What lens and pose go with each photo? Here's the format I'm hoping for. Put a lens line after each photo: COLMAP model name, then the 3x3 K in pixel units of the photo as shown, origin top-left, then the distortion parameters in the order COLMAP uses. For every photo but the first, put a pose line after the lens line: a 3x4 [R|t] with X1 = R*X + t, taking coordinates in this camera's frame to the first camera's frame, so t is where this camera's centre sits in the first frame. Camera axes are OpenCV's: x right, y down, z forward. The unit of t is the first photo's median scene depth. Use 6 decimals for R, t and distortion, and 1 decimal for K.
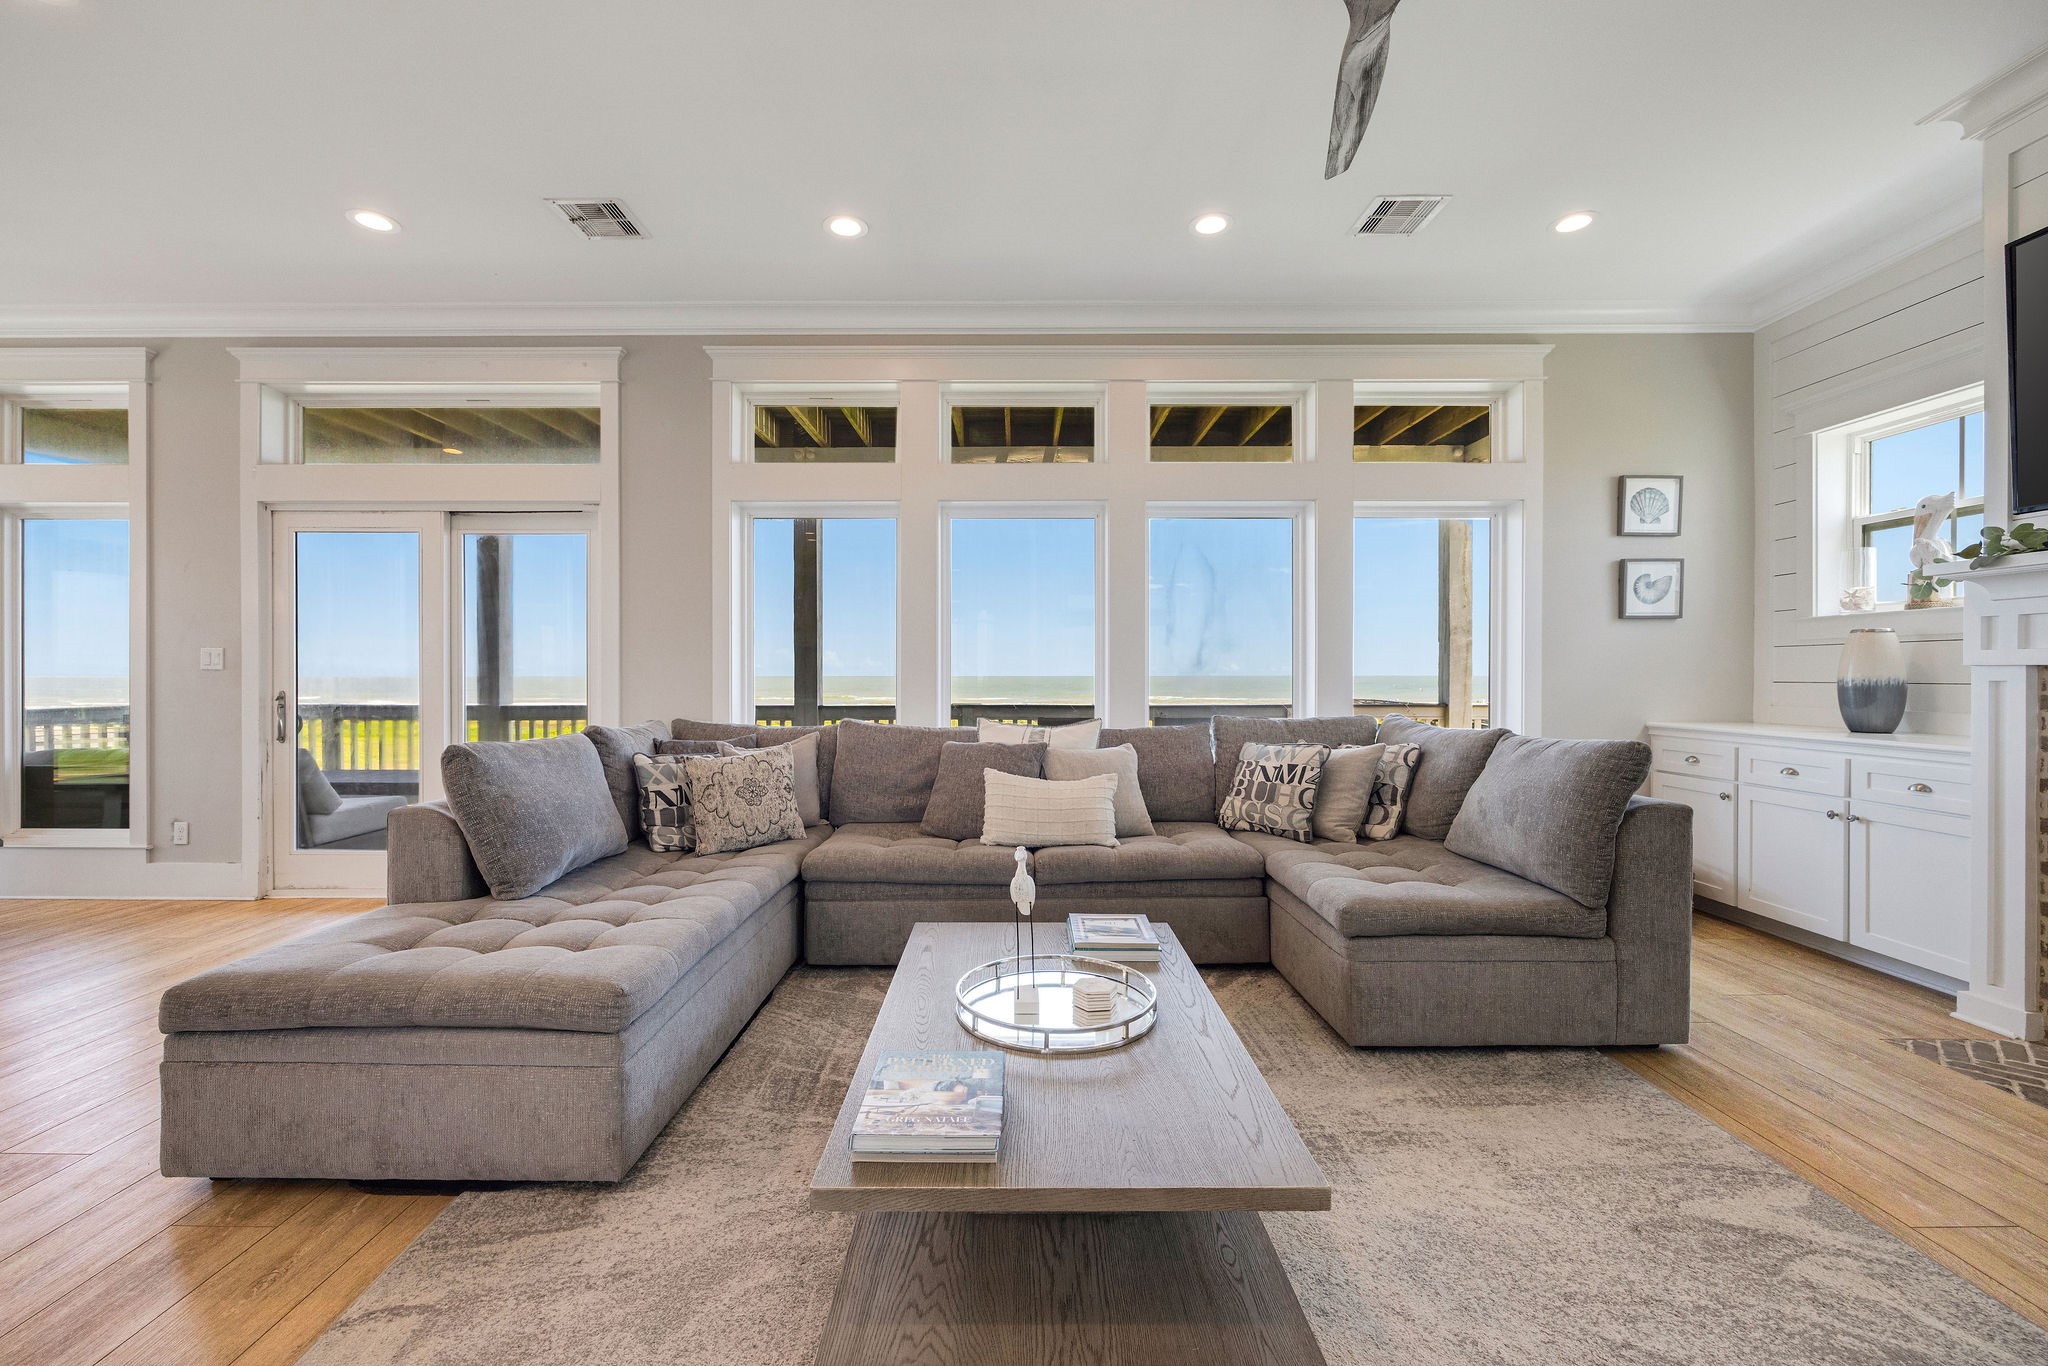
lens RADIAL K [[841.0, 0, 1021.5], [0, 841.0, 680.1], [0, 0, 1]] dist [-0.004162, 0.000391]
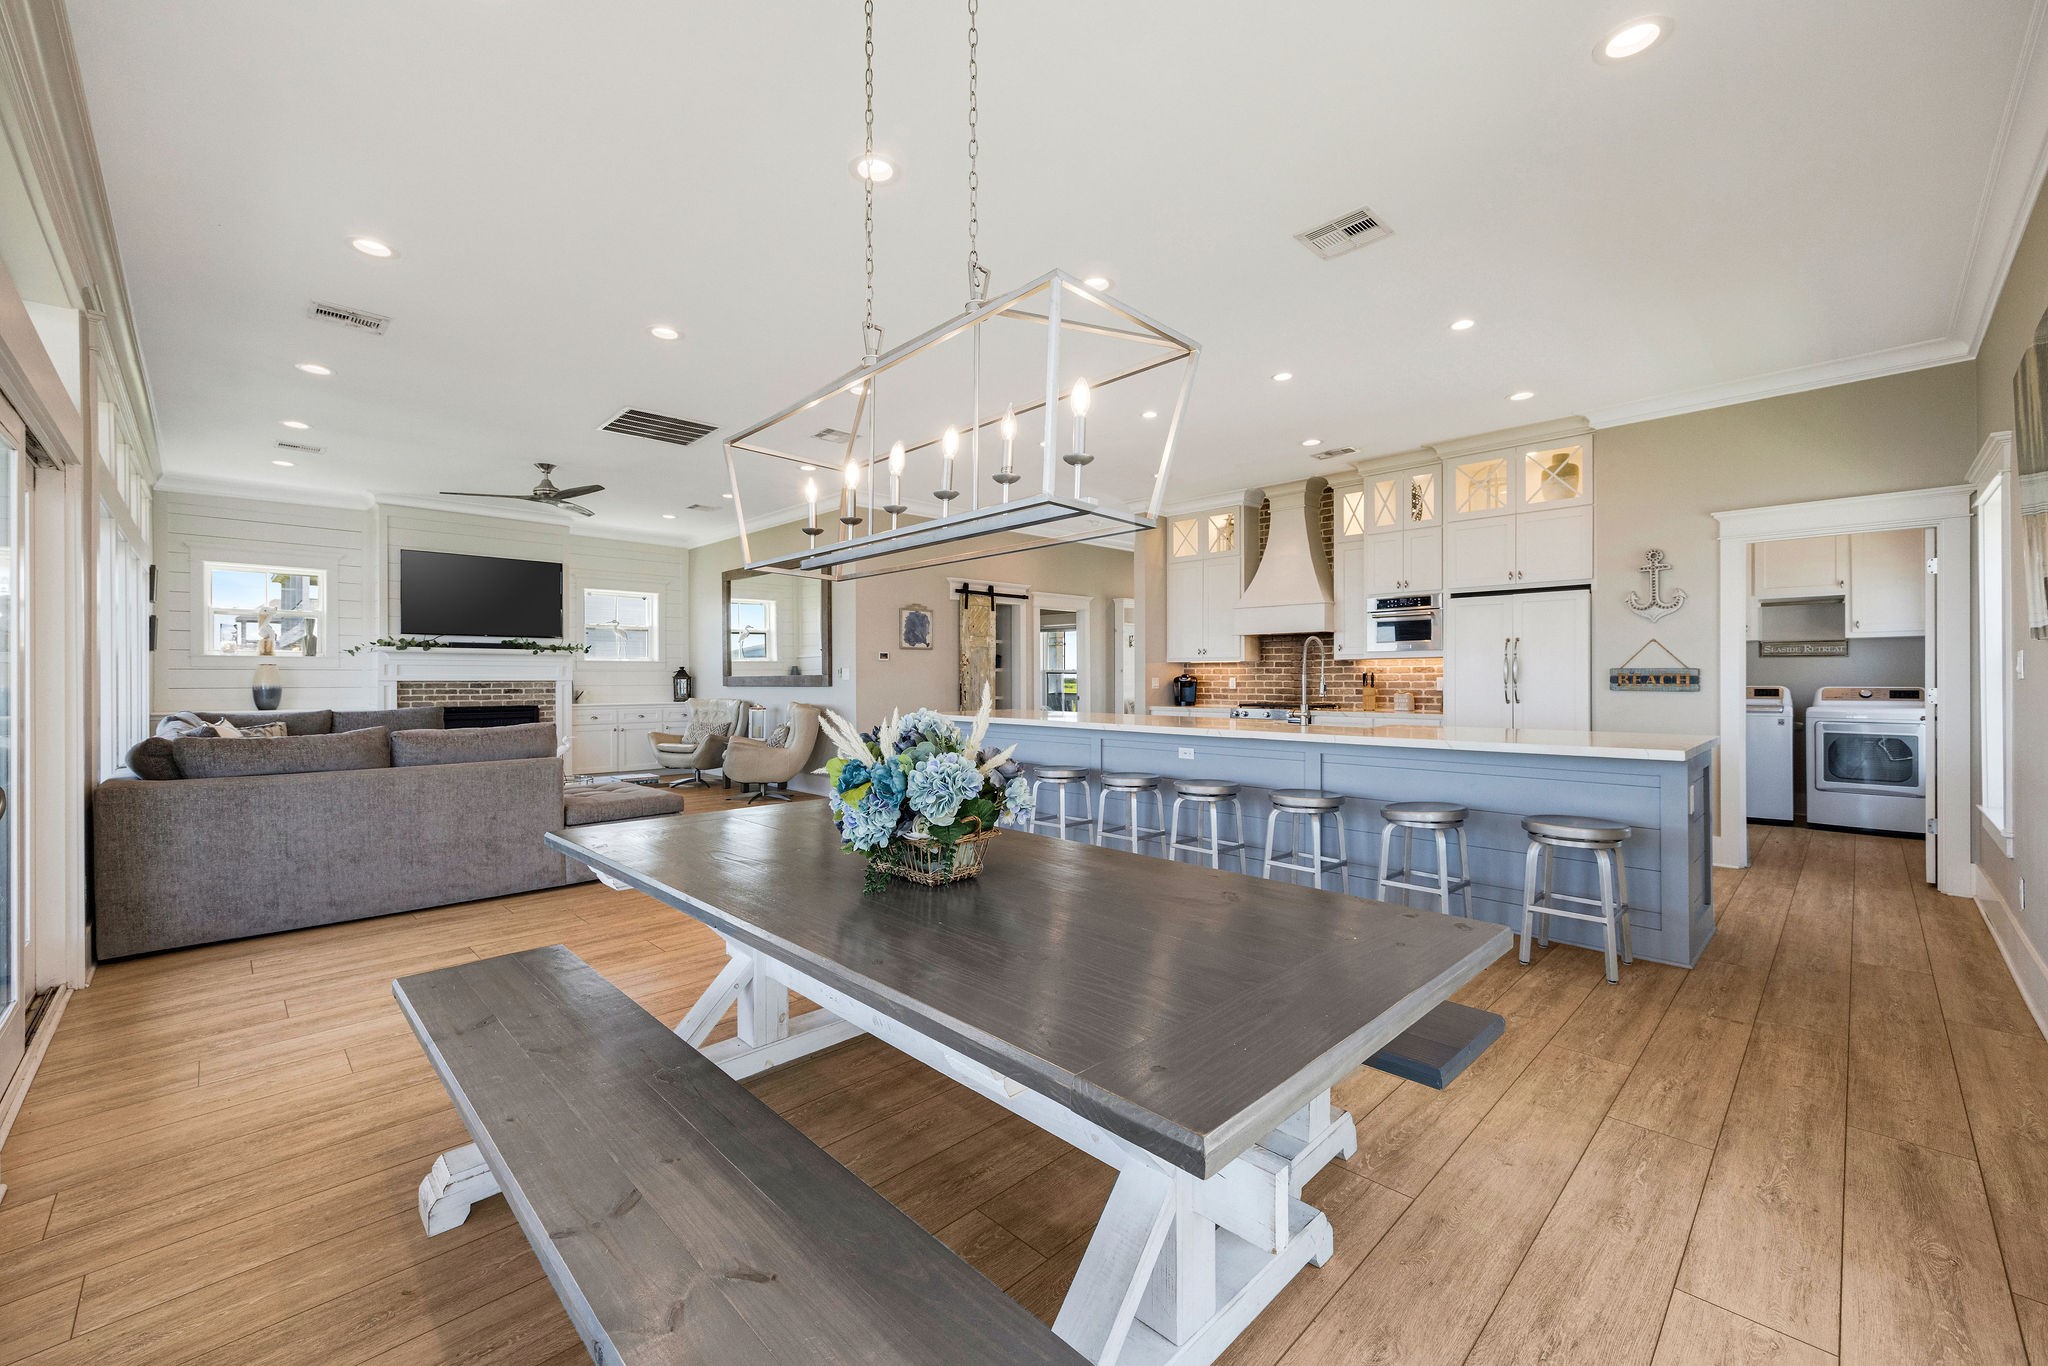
lens RADIAL K [[813.7, 0, 1009.2], [0, 813.7, 674.1], [0, 0, 1]] dist [-0.001698, 0.000632]
pose [[-0.692954, 0.005238, 0.720962, -1.775785], [0.005523, 0.999983, -0.001956, -0.015933], [-0.720960, 0.002627, -0.692972, 0.981797]]
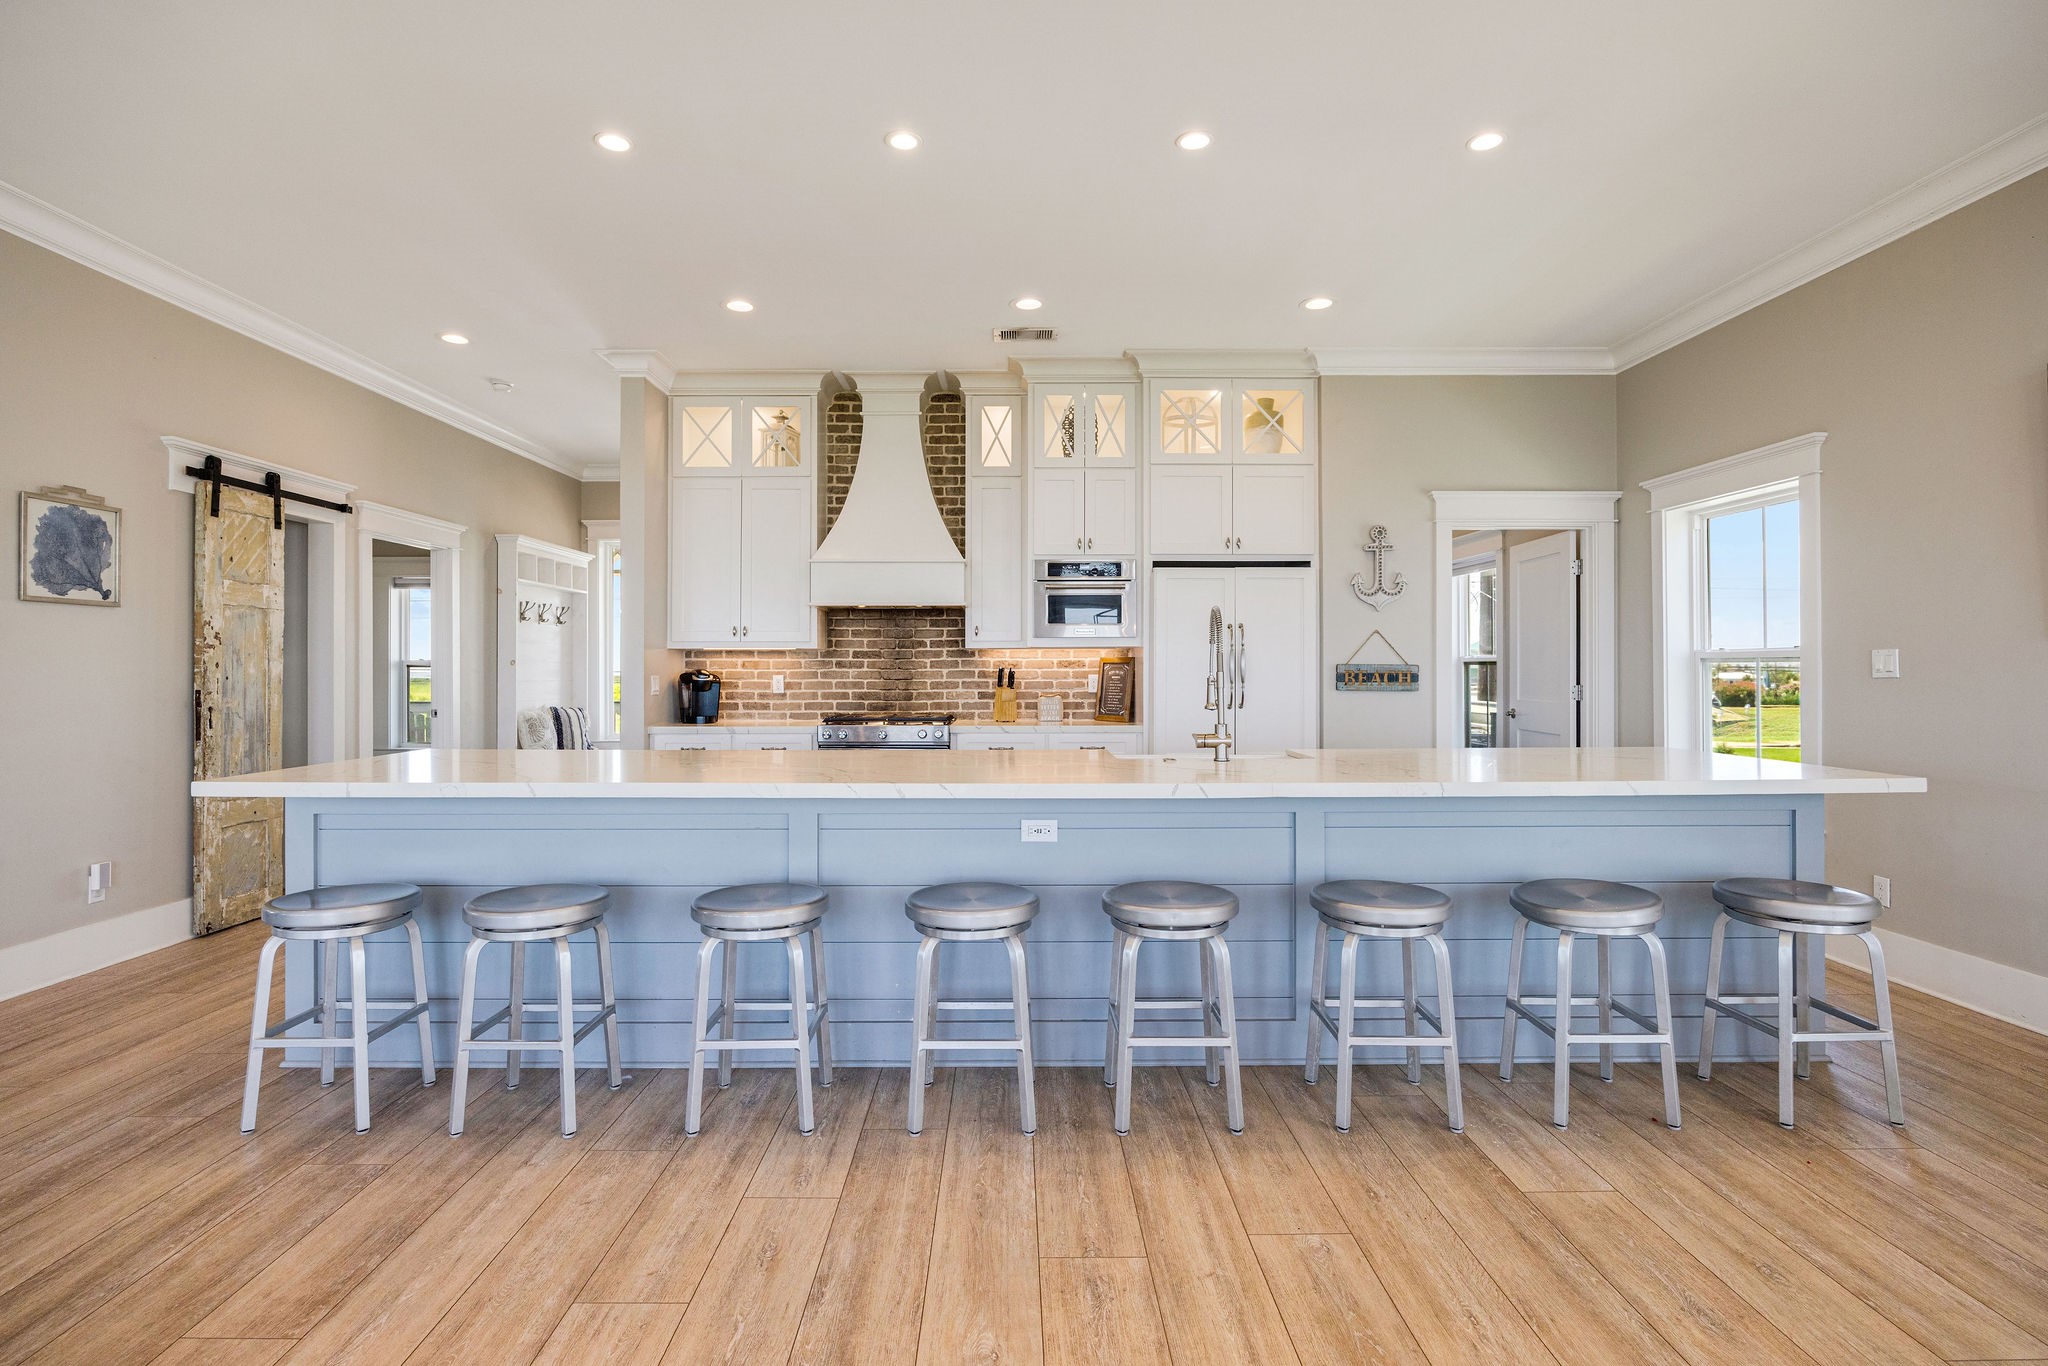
lens RADIAL K [[964.5, 0, 1011.3], [0, 964.5, 665.2], [0, 0, 1]] dist [-0.018324, 0.001629]
pose [[-0.999996, 0.002446, -0.001344, -1.017233], [0.002448, 0.999996, -0.001228, -0.020750], [0.001341, -0.001231, -0.999998, 0.641668]]
